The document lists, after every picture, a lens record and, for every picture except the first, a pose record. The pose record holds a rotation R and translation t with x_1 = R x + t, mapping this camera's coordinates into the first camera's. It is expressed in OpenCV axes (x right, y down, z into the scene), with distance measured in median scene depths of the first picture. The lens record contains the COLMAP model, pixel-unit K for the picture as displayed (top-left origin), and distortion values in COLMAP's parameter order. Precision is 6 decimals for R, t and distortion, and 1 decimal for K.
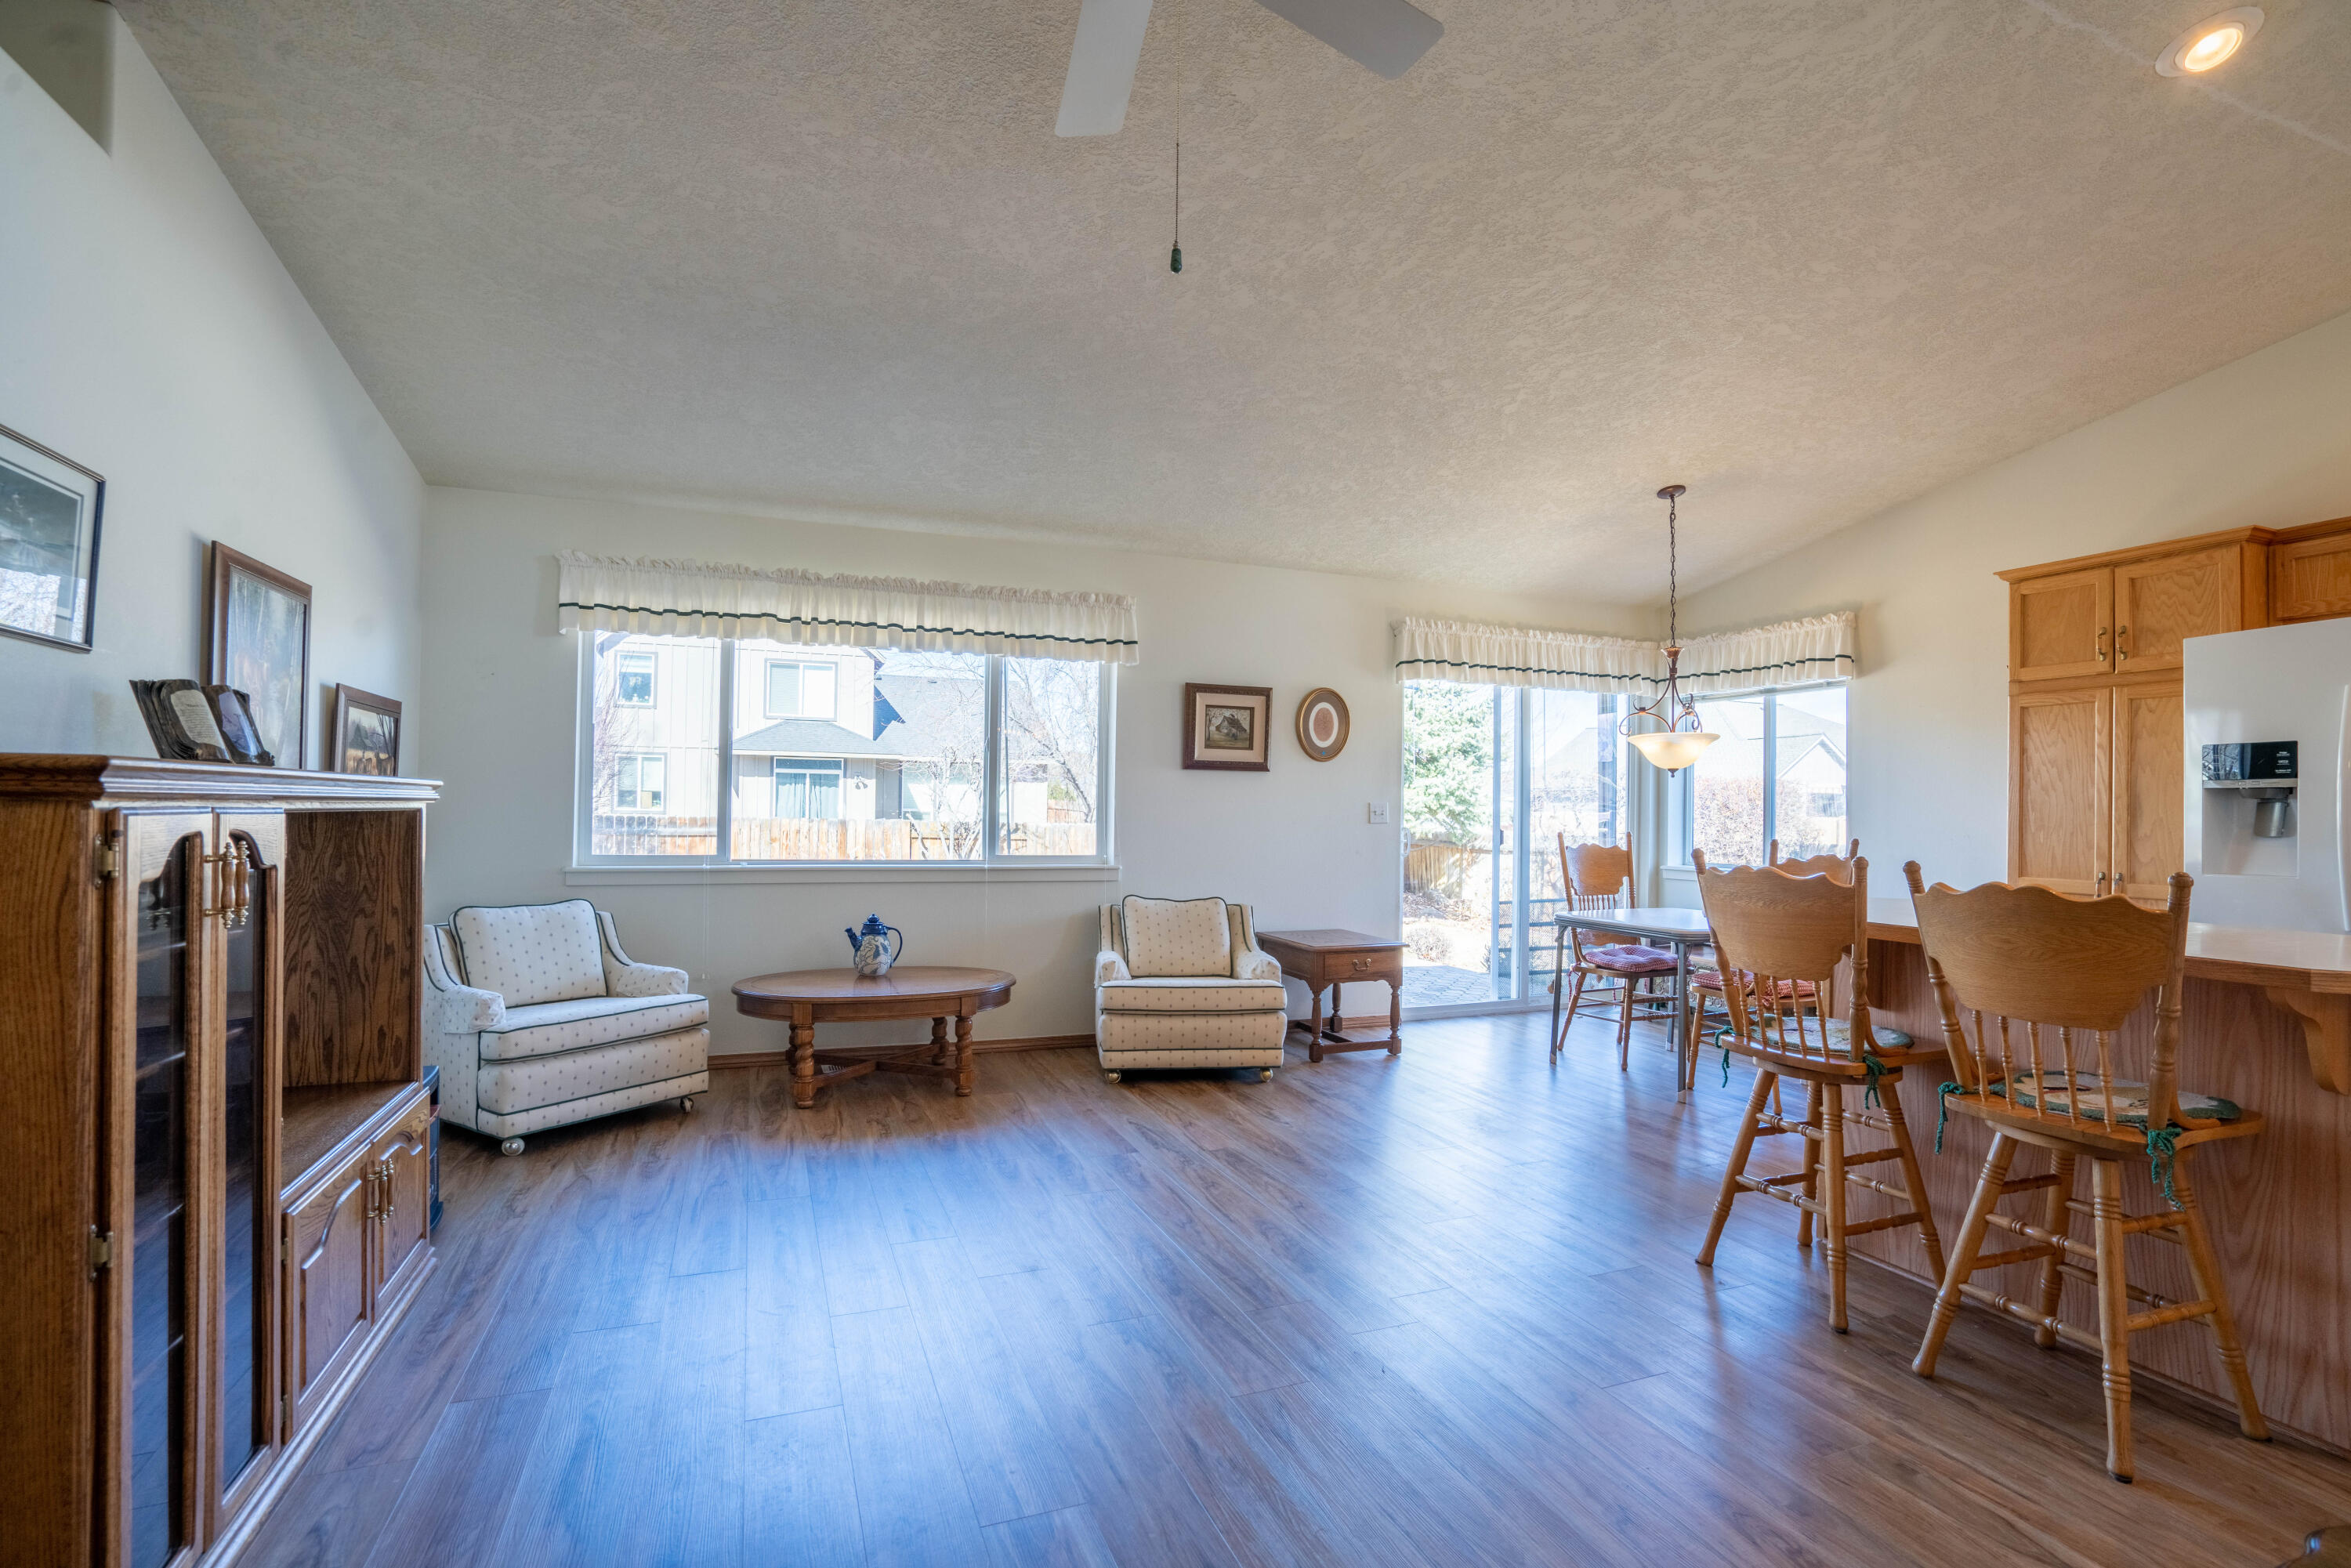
lens RADIAL K [[1084.6, 0, 1169.6], [0, 1084.6, 798.1], [0, 0, 1]] dist [-0.054660, 0.019024]
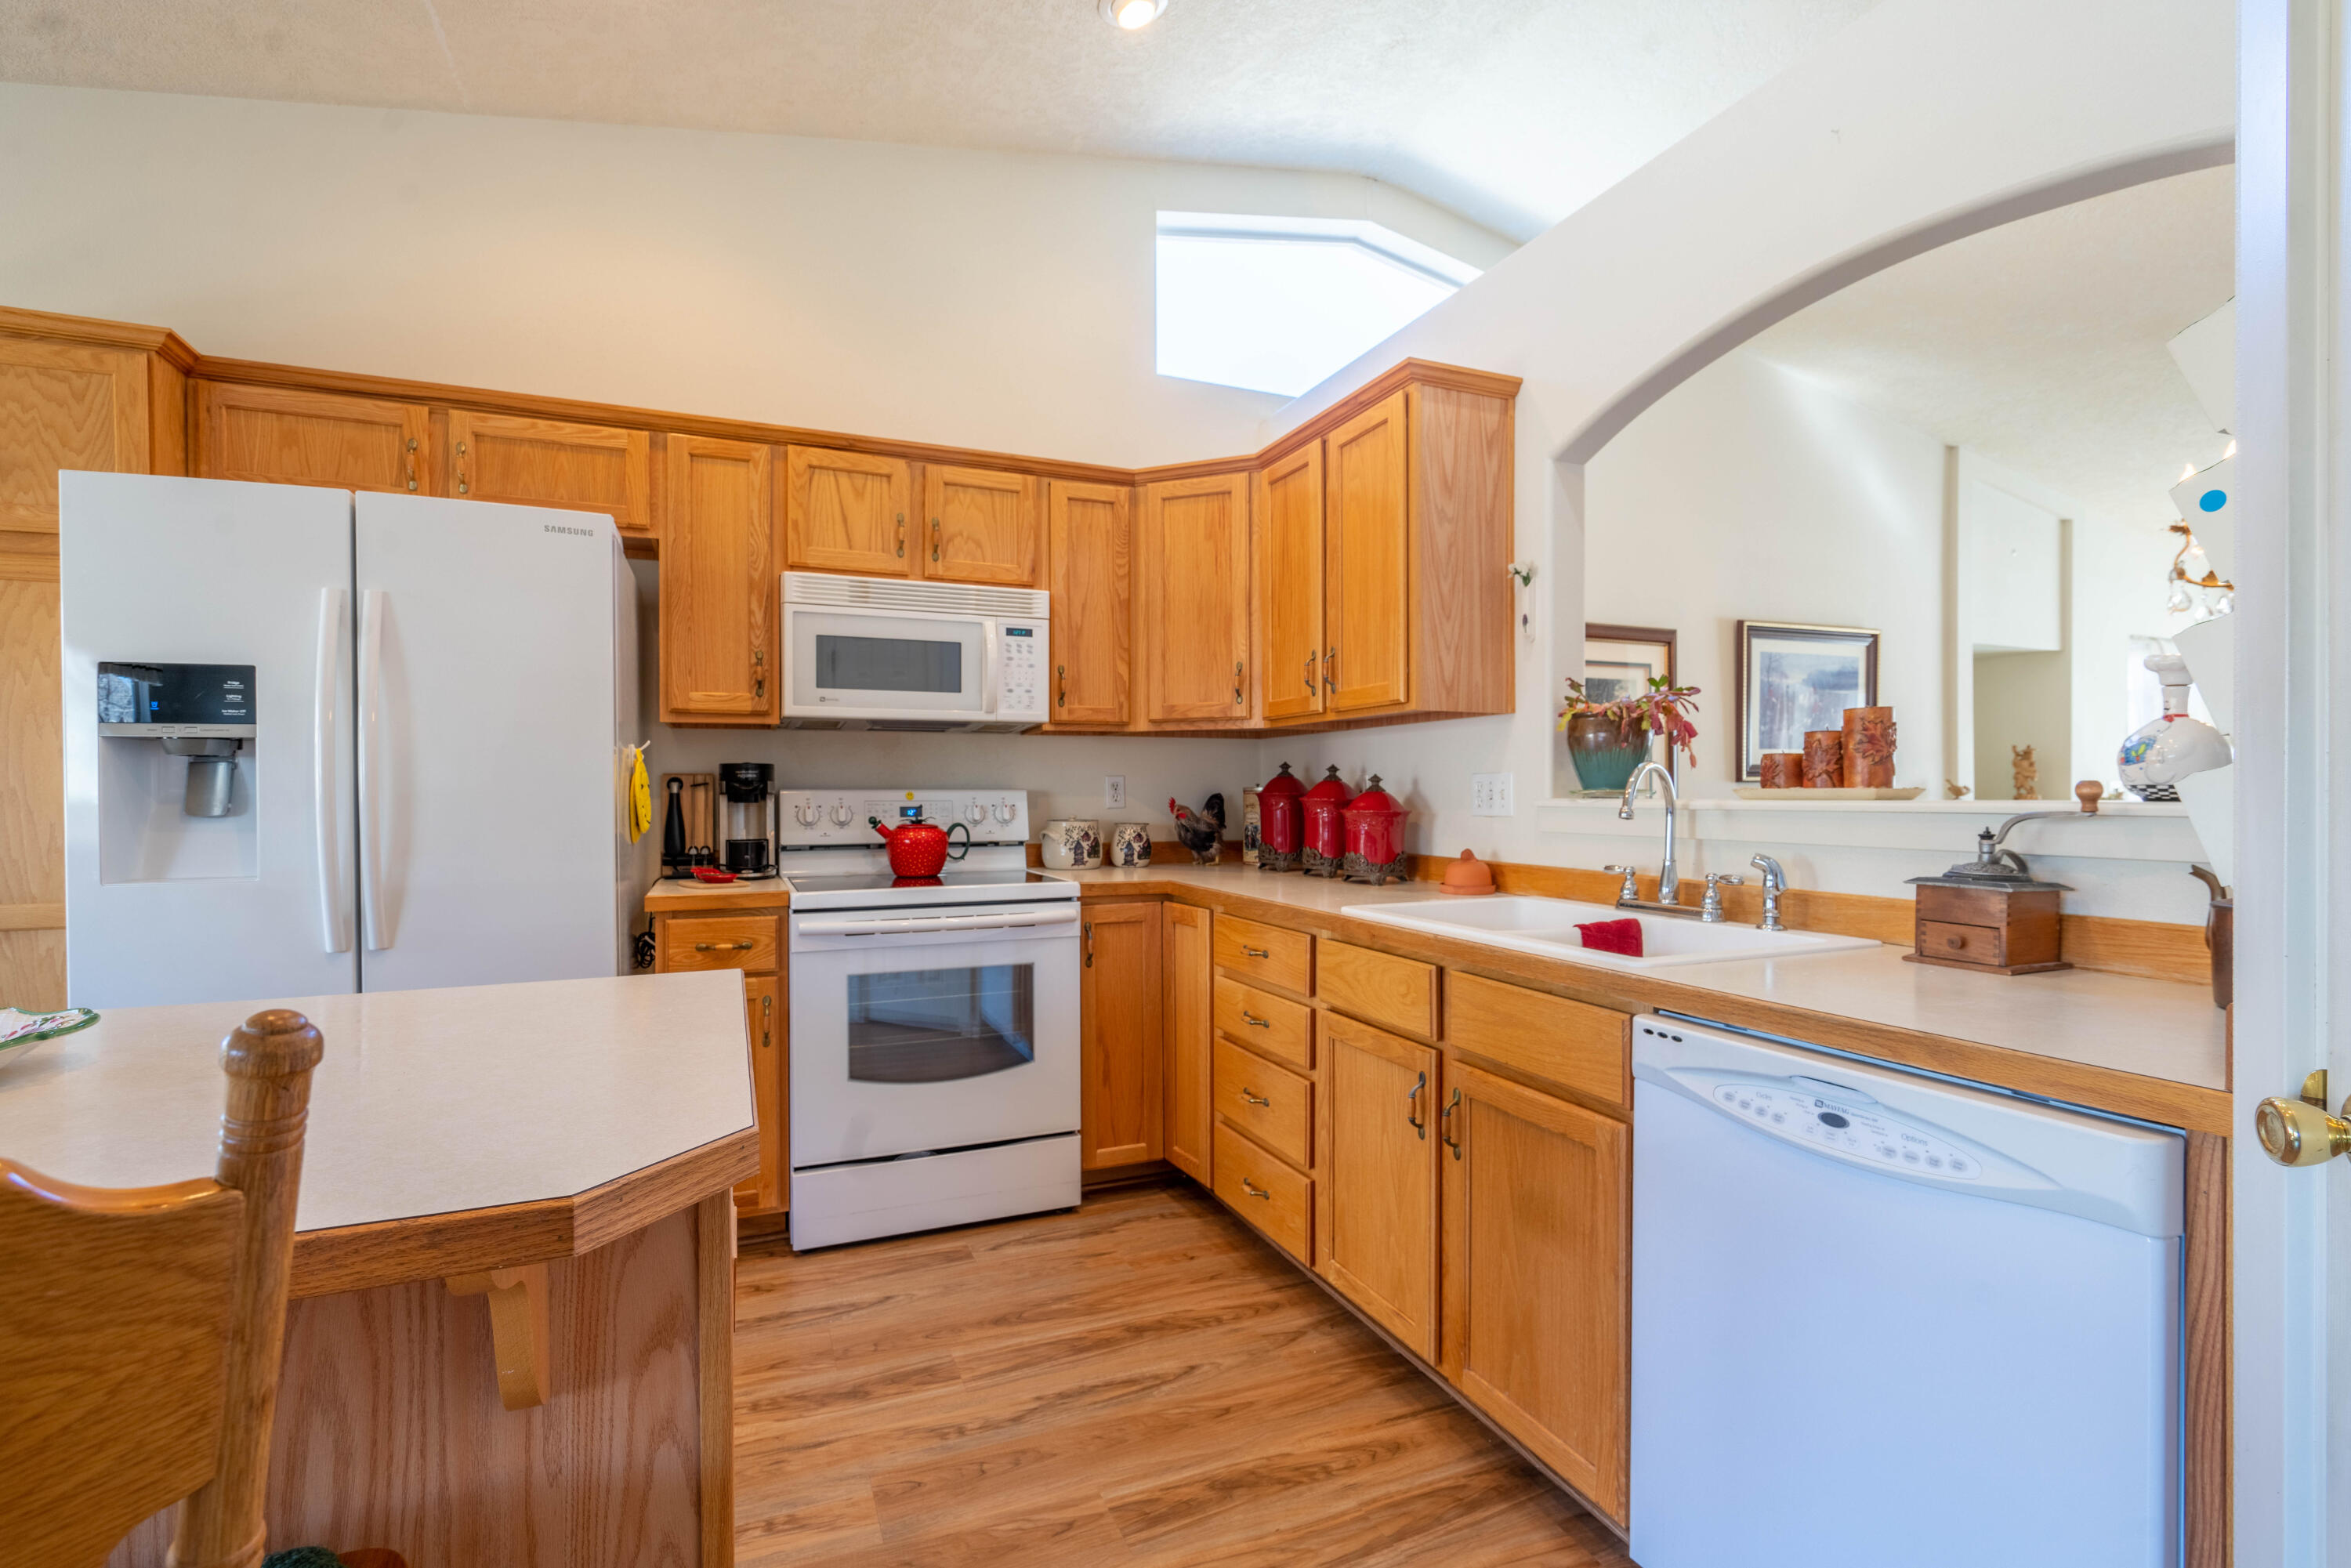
lens RADIAL K [[1063.1, 0, 1179.0], [0, 1063.1, 795.9], [0, 0, 1]] dist [-0.005658, 0.001680]
pose [[-0.038249, -0.019143, 0.999085, 0.304812], [-0.007935, 0.999791, 0.018853, 0.006391], [-0.999237, -0.007206, -0.038393, 0.341512]]
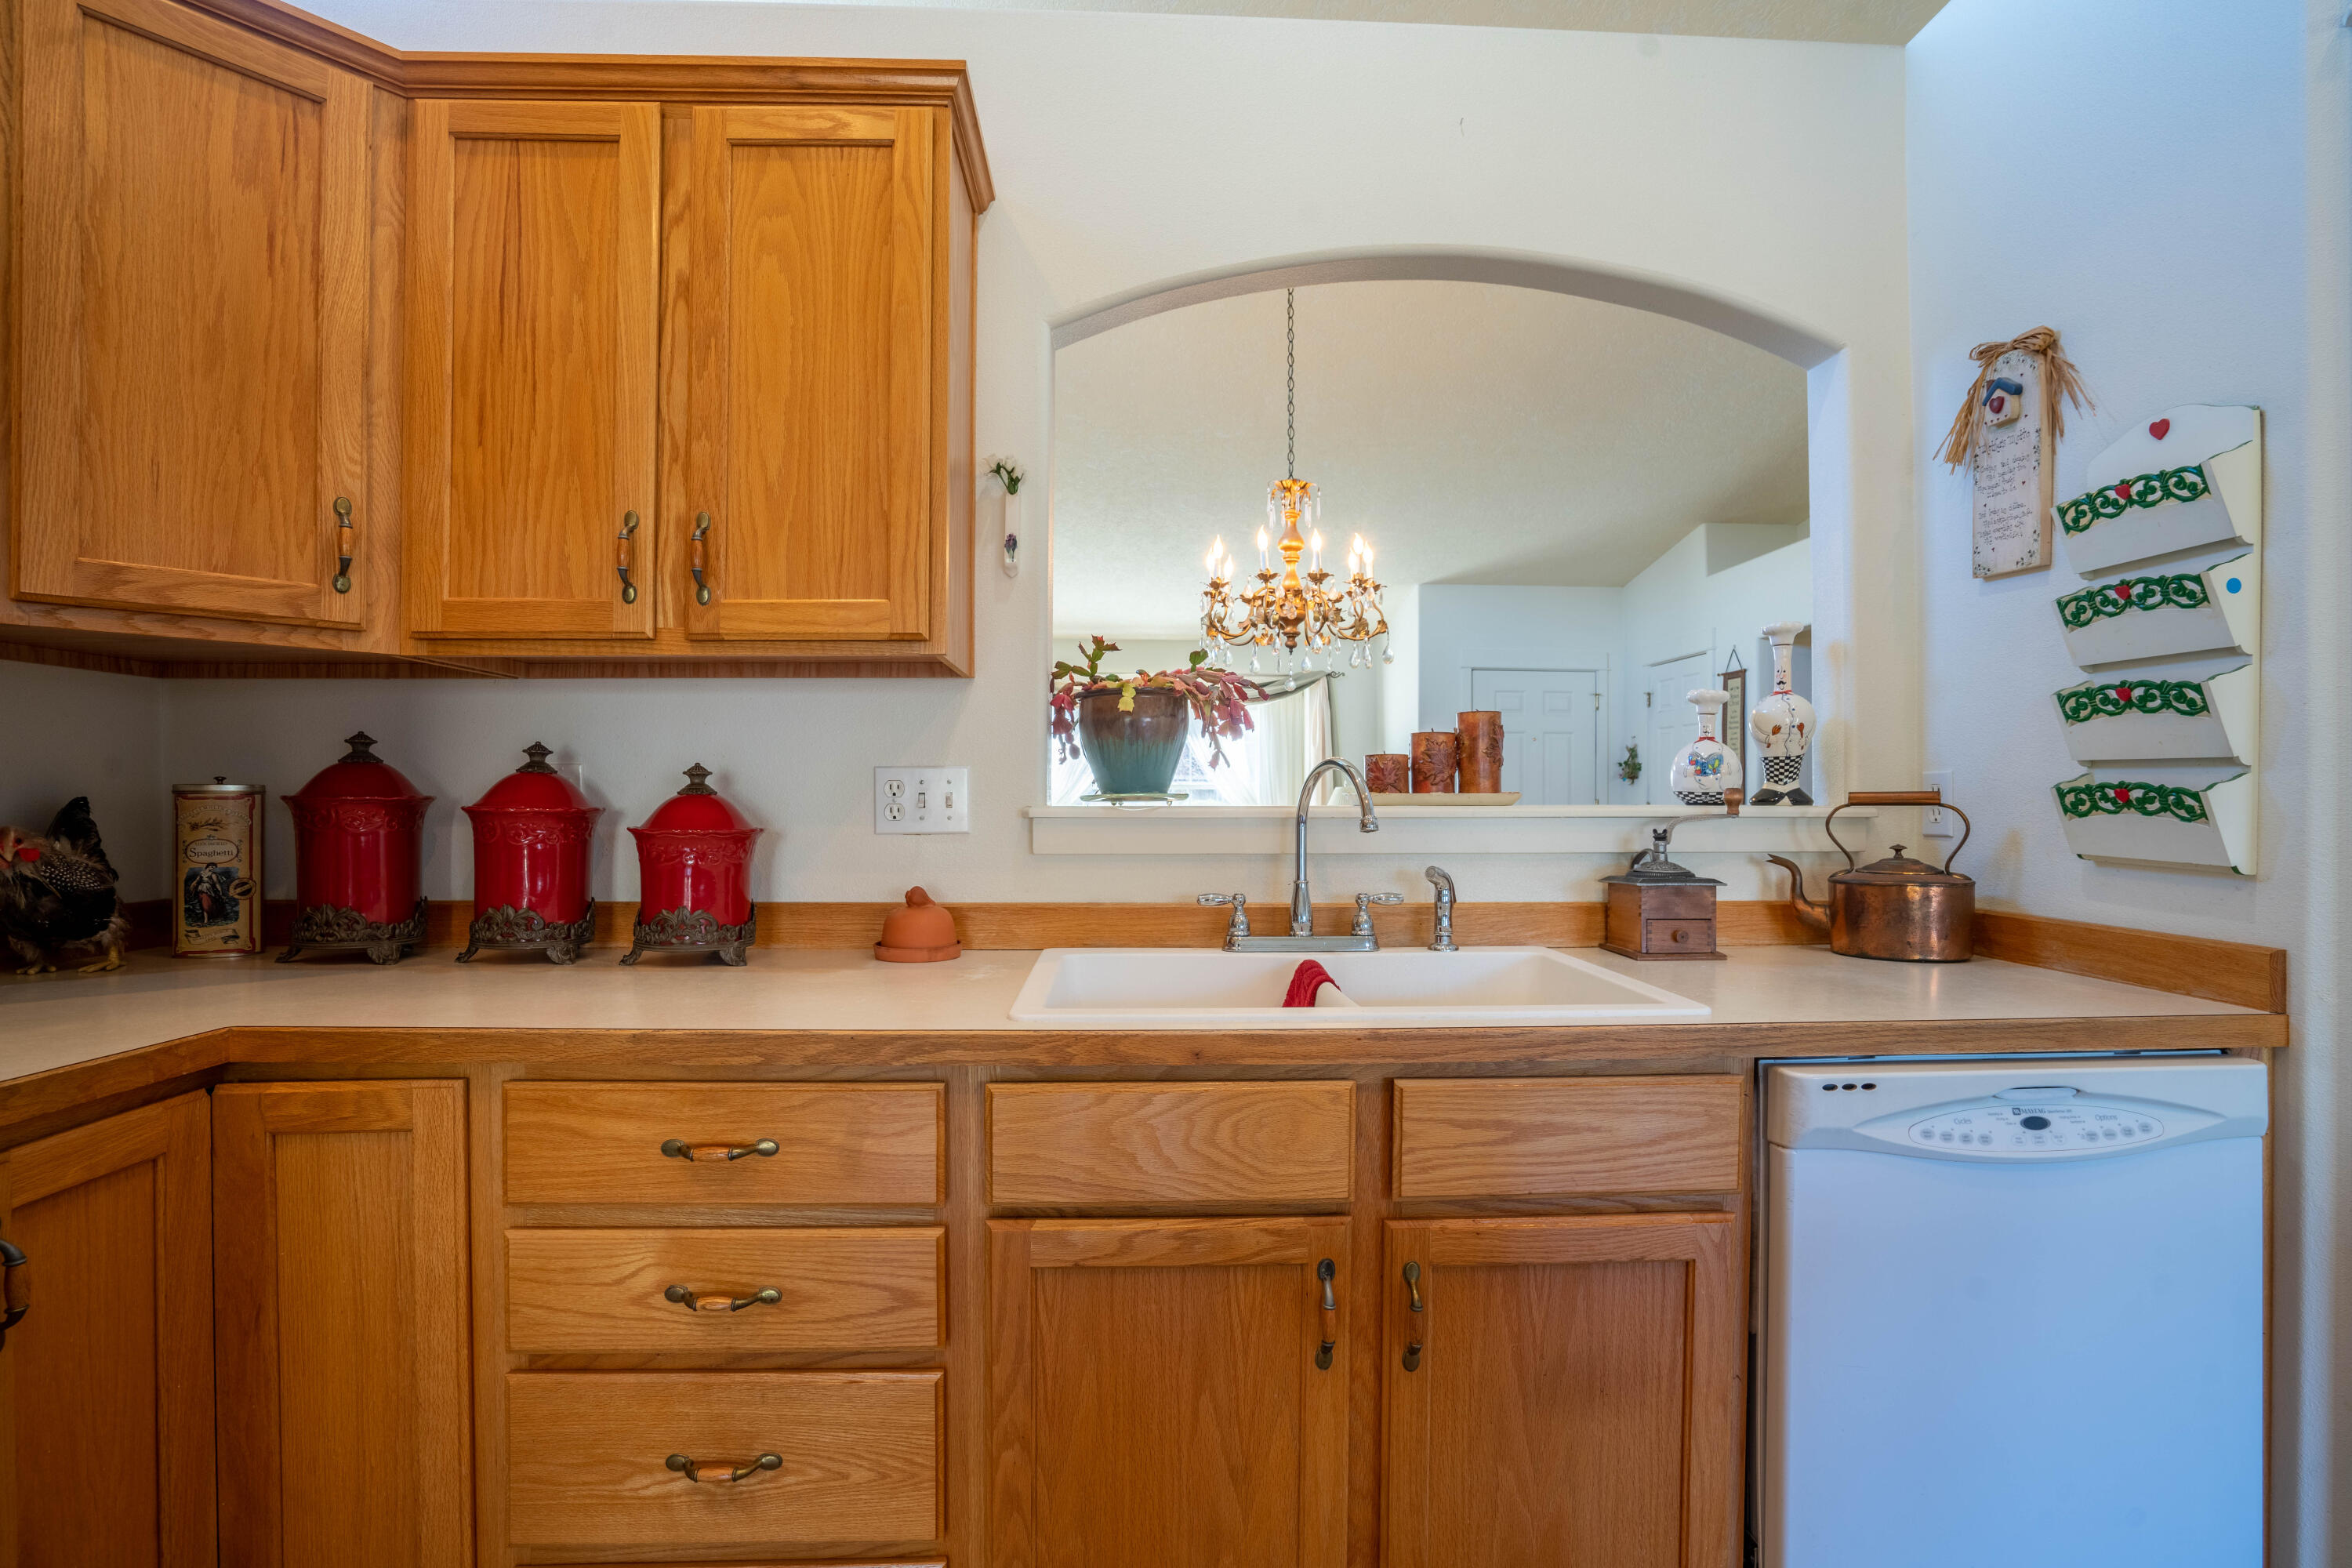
lens RADIAL K [[1085.1, 0, 1170.1], [0, 1085.1, 798.1], [0, 0, 1]] dist [-0.054660, 0.019024]
pose [[-0.946474, -0.016283, 0.322370, 0.716372], [-0.018649, 0.999817, -0.004252, 0.015526], [-0.322242, -0.010036, -0.946604, 0.500223]]
